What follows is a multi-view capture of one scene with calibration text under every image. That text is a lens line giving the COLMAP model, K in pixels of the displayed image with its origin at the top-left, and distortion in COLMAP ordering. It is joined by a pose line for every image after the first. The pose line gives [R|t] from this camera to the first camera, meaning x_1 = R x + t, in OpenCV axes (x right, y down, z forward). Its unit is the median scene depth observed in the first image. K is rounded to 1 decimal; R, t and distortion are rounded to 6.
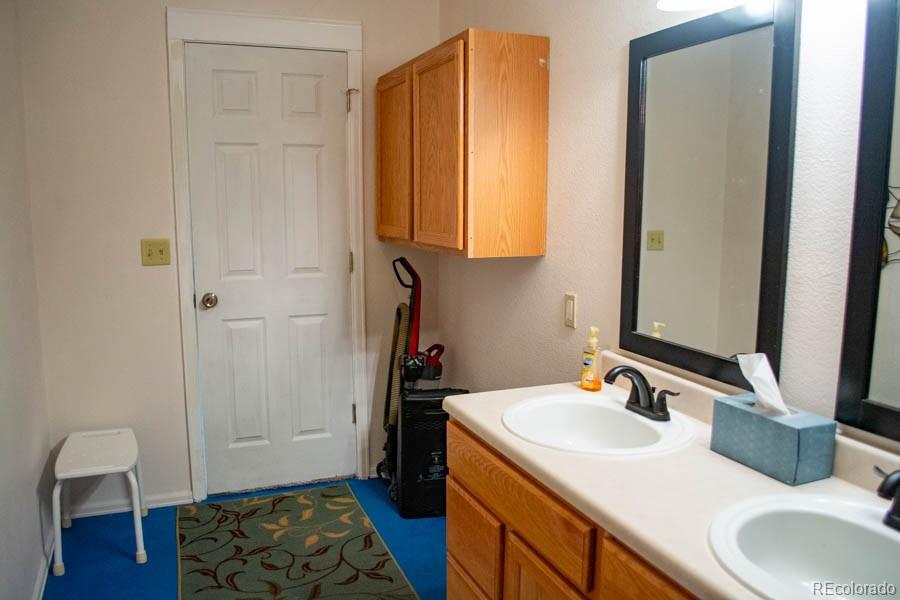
lens RADIAL K [[710.2, 0, 453.6], [0, 710.2, 299.6], [0, 0, 1]] dist [-0.082092, 0.011603]
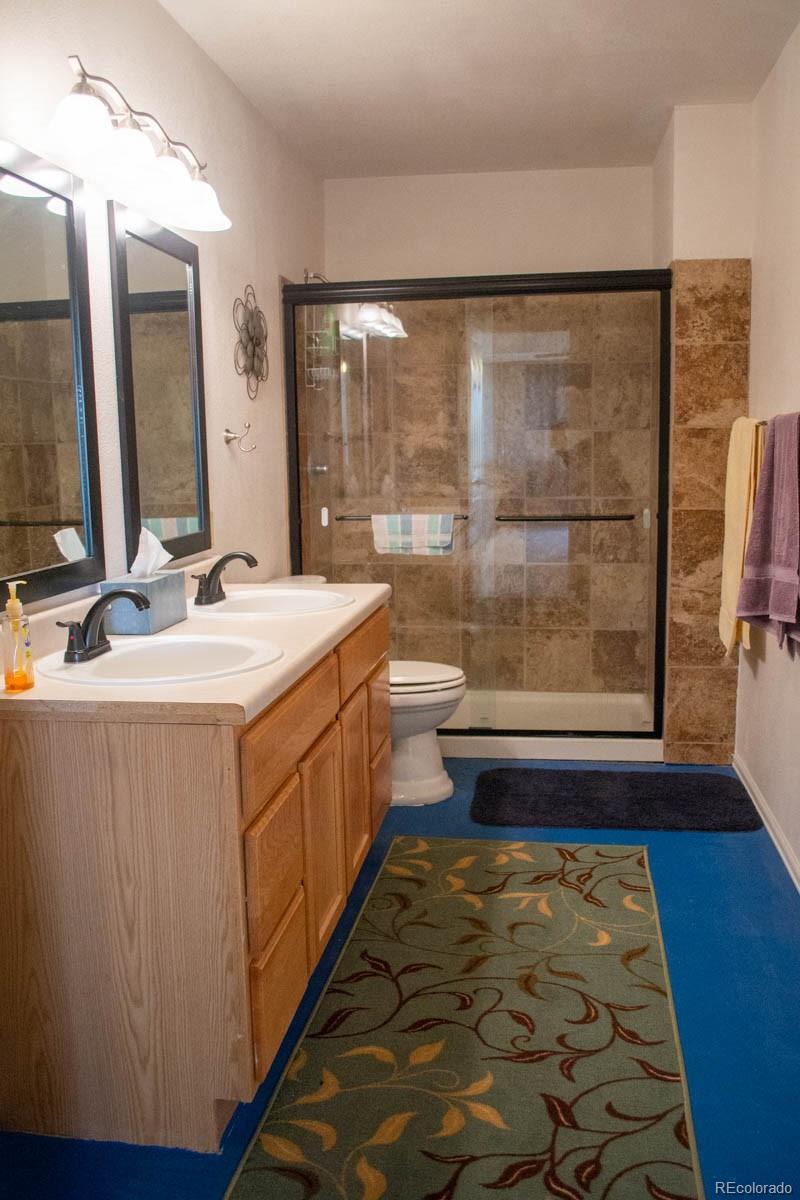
lens RADIAL K [[1020.3, 0, 398.5], [0, 1020.3, 605.8], [0, 0, 1]] dist [-0.075677, 0.011102]
pose [[-0.851402, -0.070017, 0.519819, -0.473186], [0.095890, 0.953570, 0.285497, -0.152801], [-0.515674, 0.292919, -0.805158, 1.313750]]
